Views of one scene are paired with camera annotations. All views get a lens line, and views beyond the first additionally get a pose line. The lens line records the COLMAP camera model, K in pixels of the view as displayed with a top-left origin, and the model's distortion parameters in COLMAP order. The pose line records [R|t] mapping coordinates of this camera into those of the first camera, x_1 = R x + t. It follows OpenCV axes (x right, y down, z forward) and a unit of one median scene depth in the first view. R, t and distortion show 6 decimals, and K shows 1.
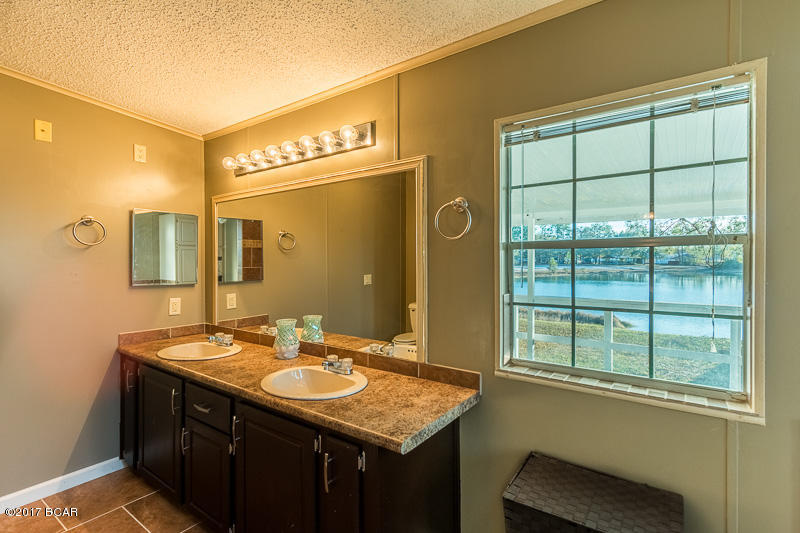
lens RADIAL K [[377.3, 0, 409.5], [0, 377.3, 257.3], [0, 0, 1]] dist [-0.000402, -0.000055]
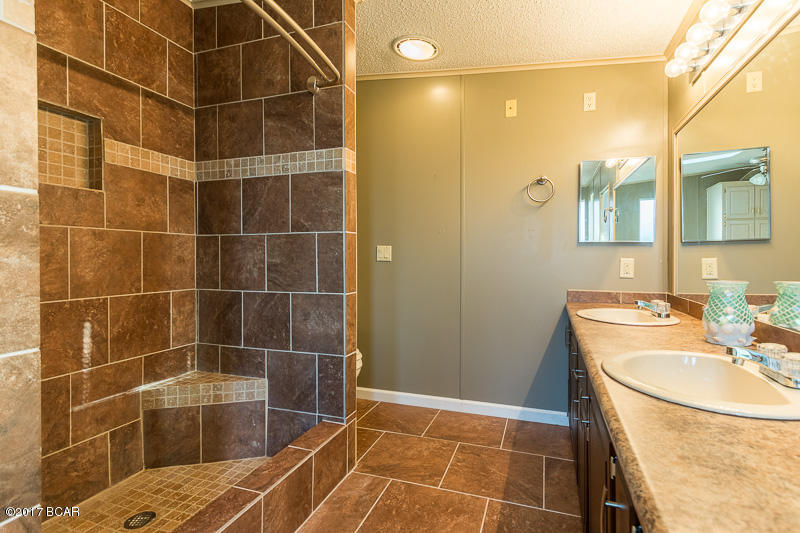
lens RADIAL K [[395.2, 0, 410.4], [0, 395.2, 257.7], [0, 0, 1]] dist [0.001972, -0.000031]
pose [[0.271455, 0.001123, -0.962451, 0.196971], [0.011634, 0.999922, 0.004448, 0.182533], [0.962381, -0.012404, 0.271420, 0.539045]]
